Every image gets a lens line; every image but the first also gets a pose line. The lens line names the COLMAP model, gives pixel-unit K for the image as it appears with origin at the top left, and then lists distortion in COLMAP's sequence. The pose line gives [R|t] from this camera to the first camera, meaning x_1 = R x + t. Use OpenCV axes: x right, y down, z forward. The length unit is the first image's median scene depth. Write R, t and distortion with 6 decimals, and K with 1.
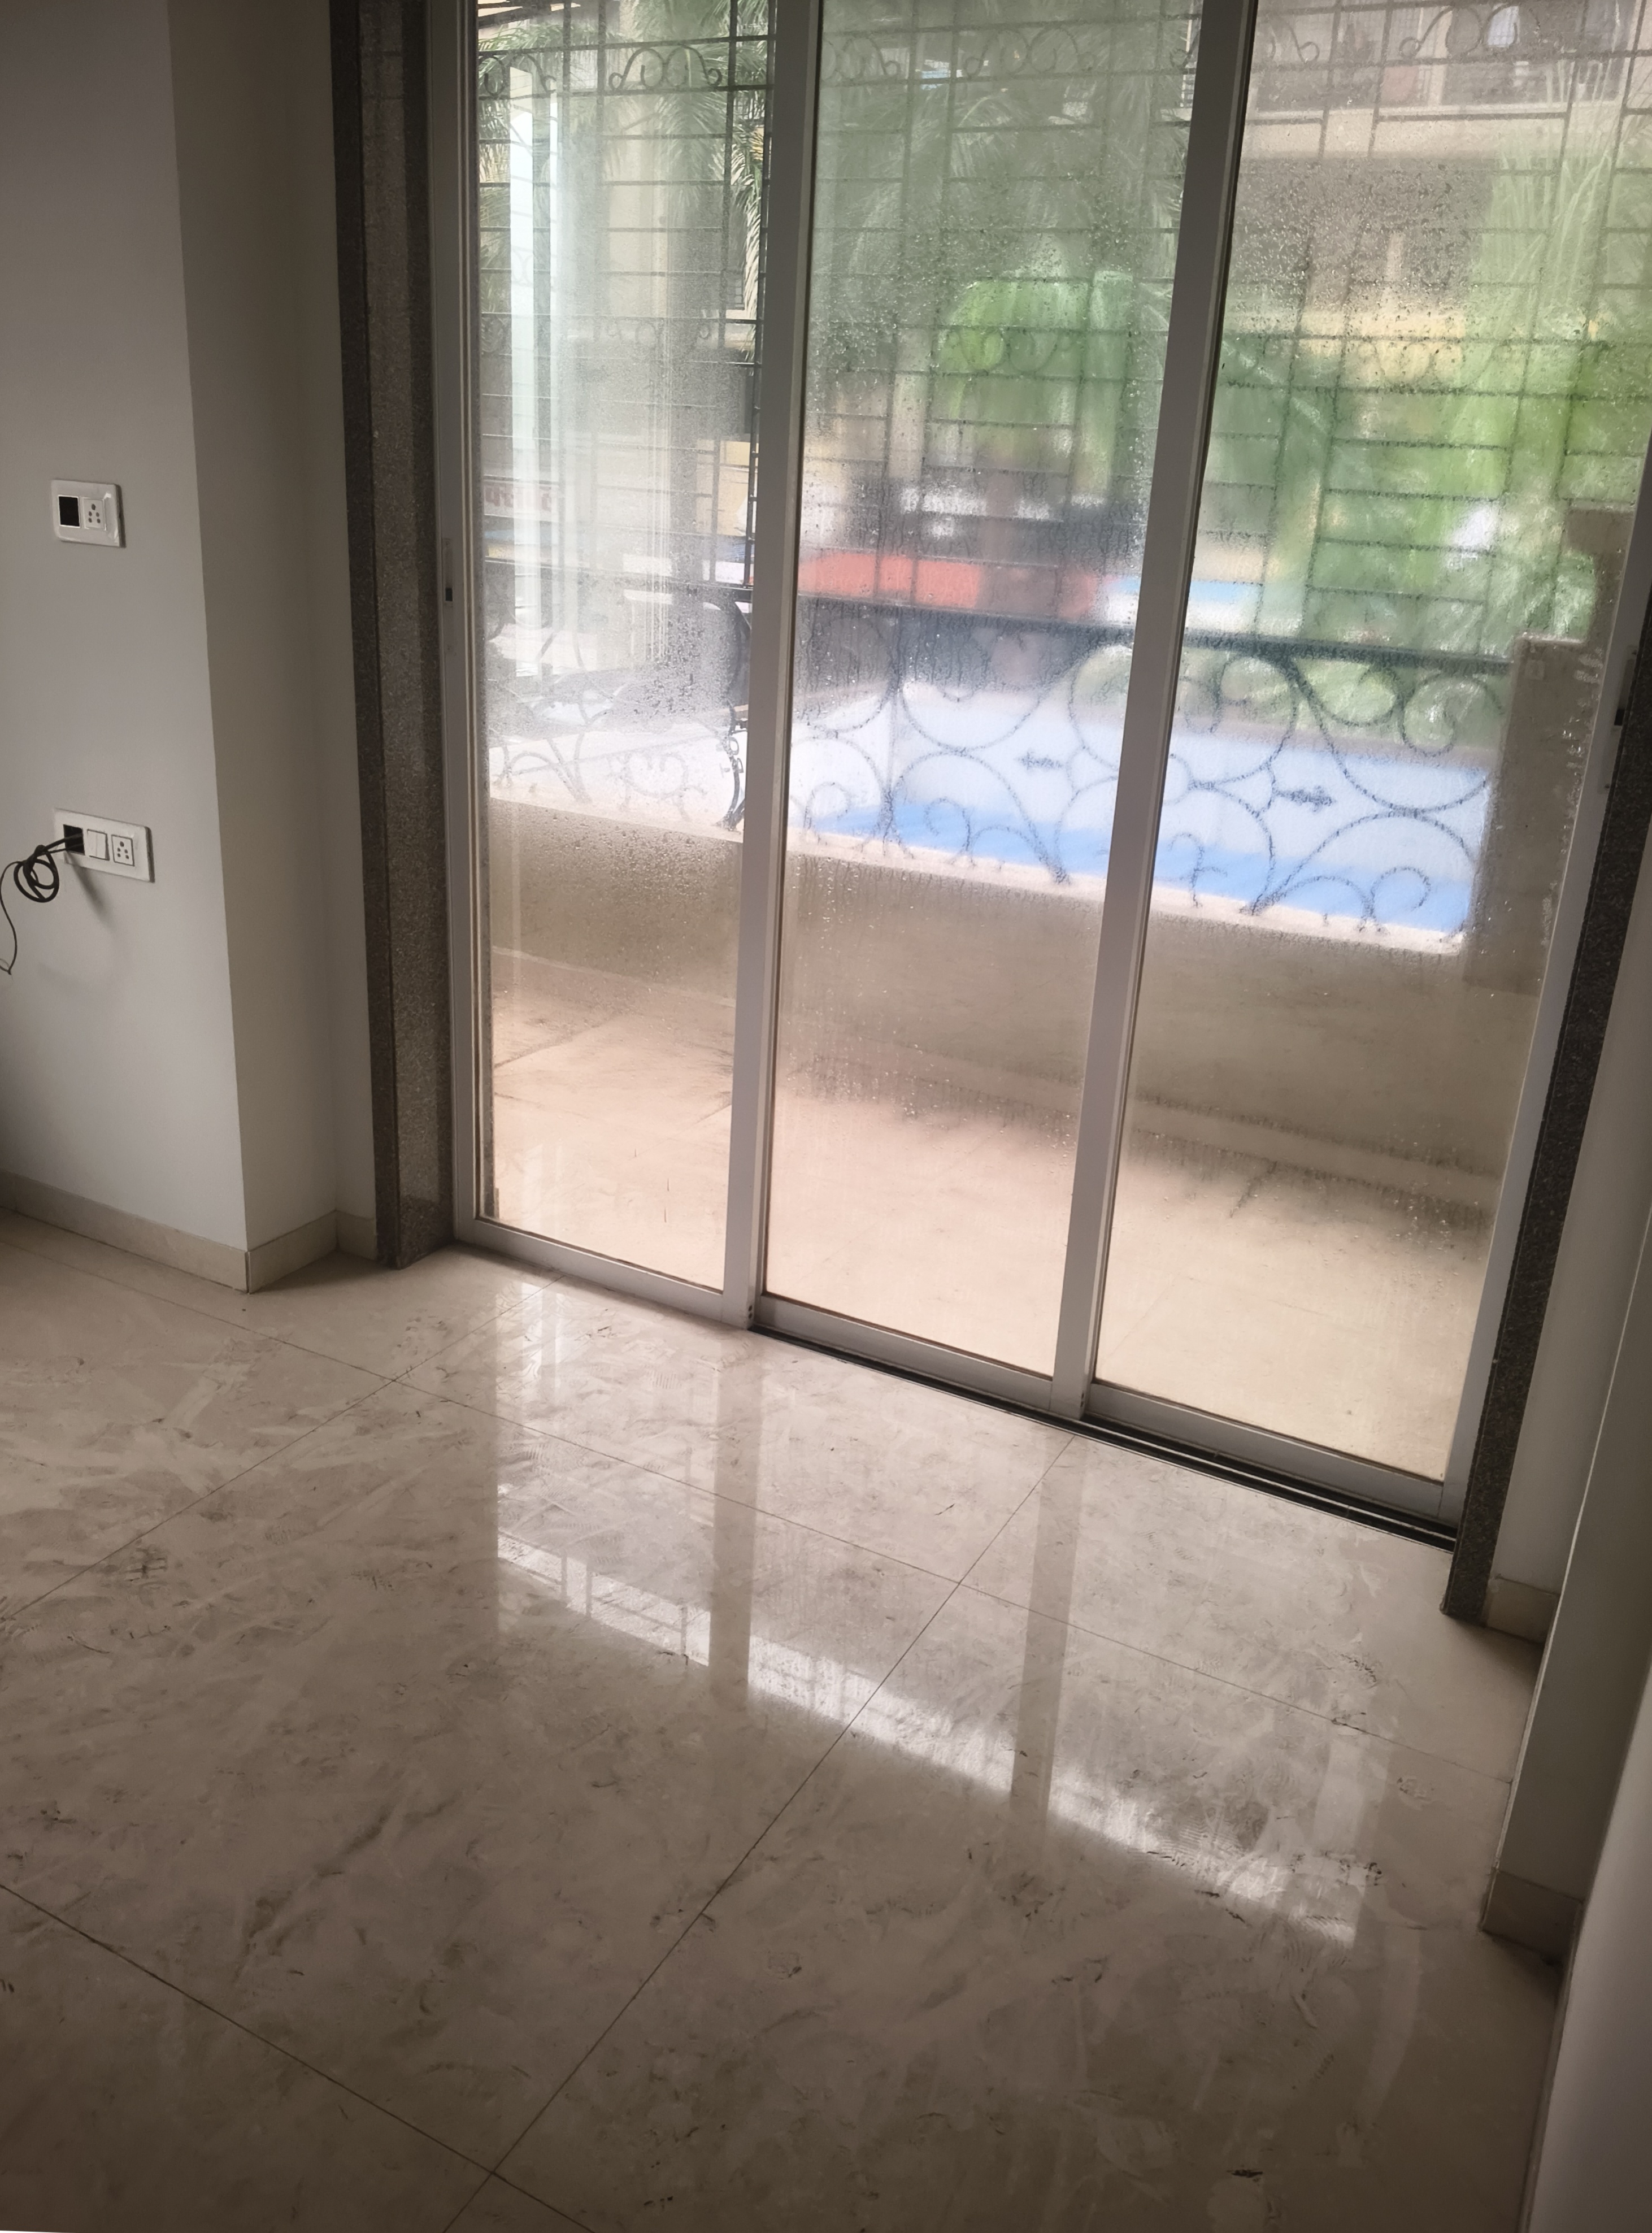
lens RADIAL K [[1700.7, 0, 839.8], [0, 1700.7, 1119.1], [0, 0, 1]] dist [0.068172, -0.122600]
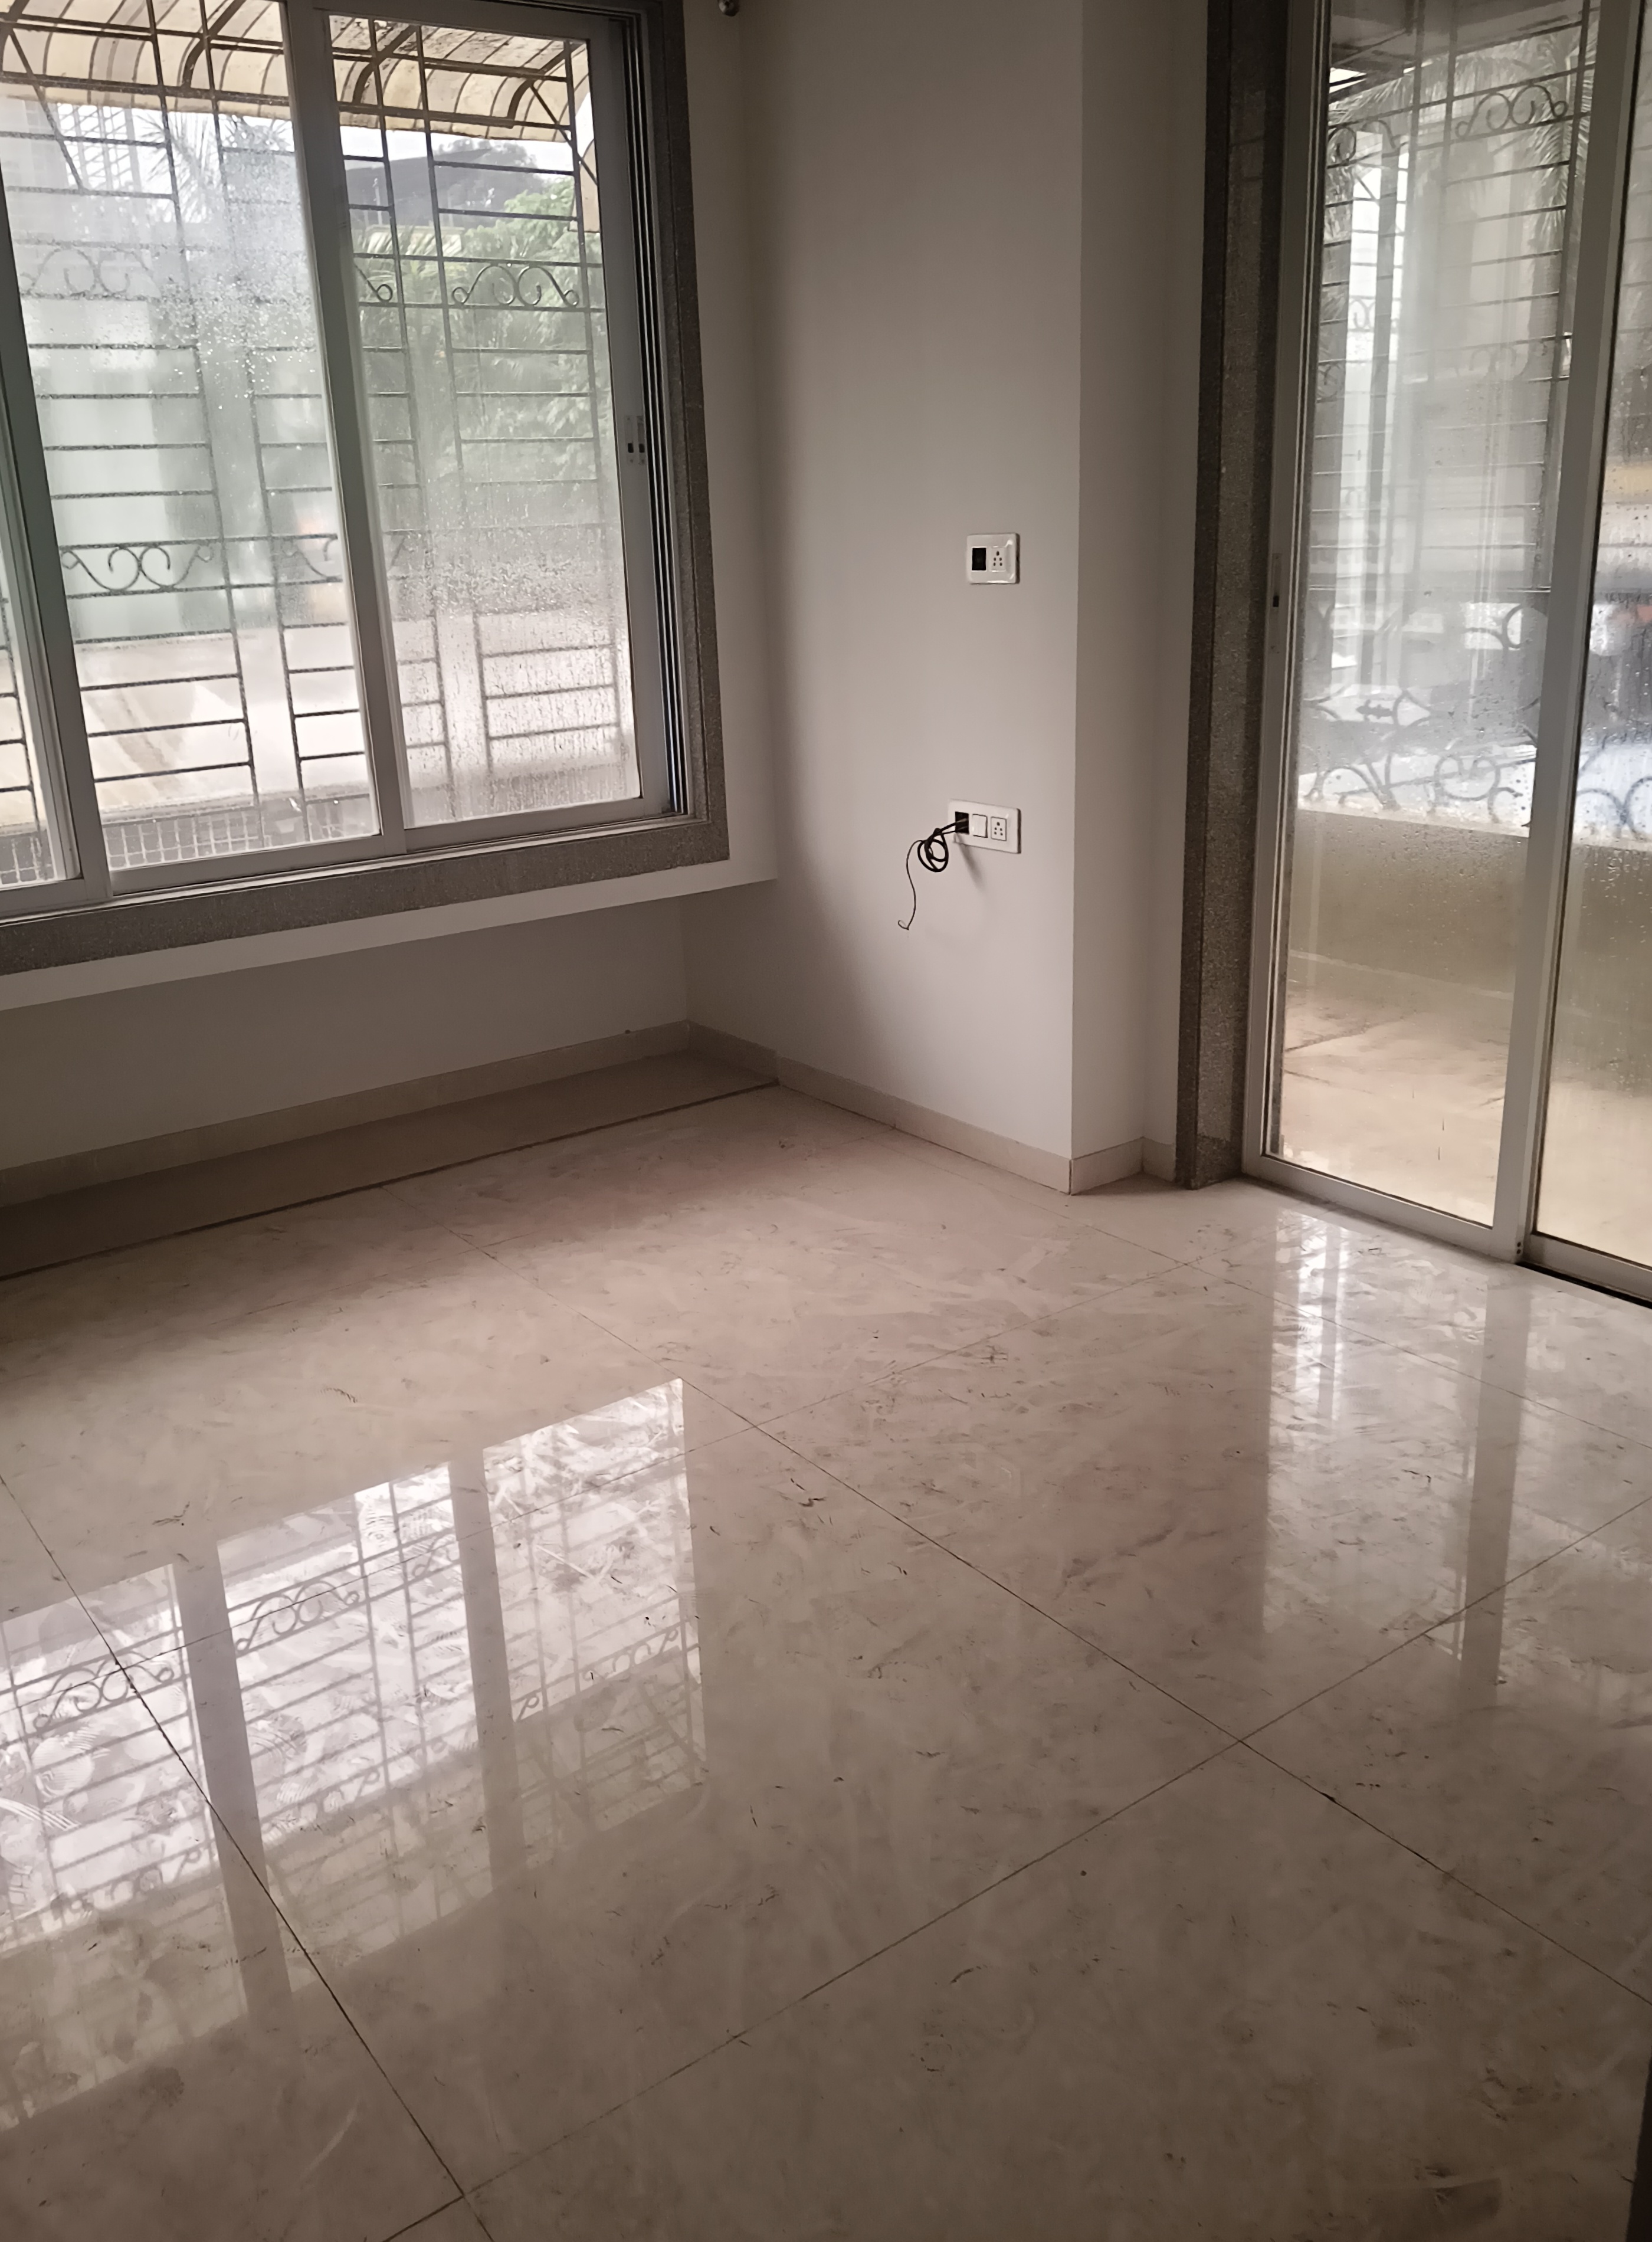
lens RADIAL K [[1707.6, 0, 839.9], [0, 1707.6, 1123.7], [0, 0, 1]] dist [0.068172, -0.122600]
pose [[0.897547, 0.051099, -0.437947, 0.035084], [-0.064825, 0.997761, -0.016439, 0.084251], [0.436127, 0.043145, 0.898850, -0.159449]]
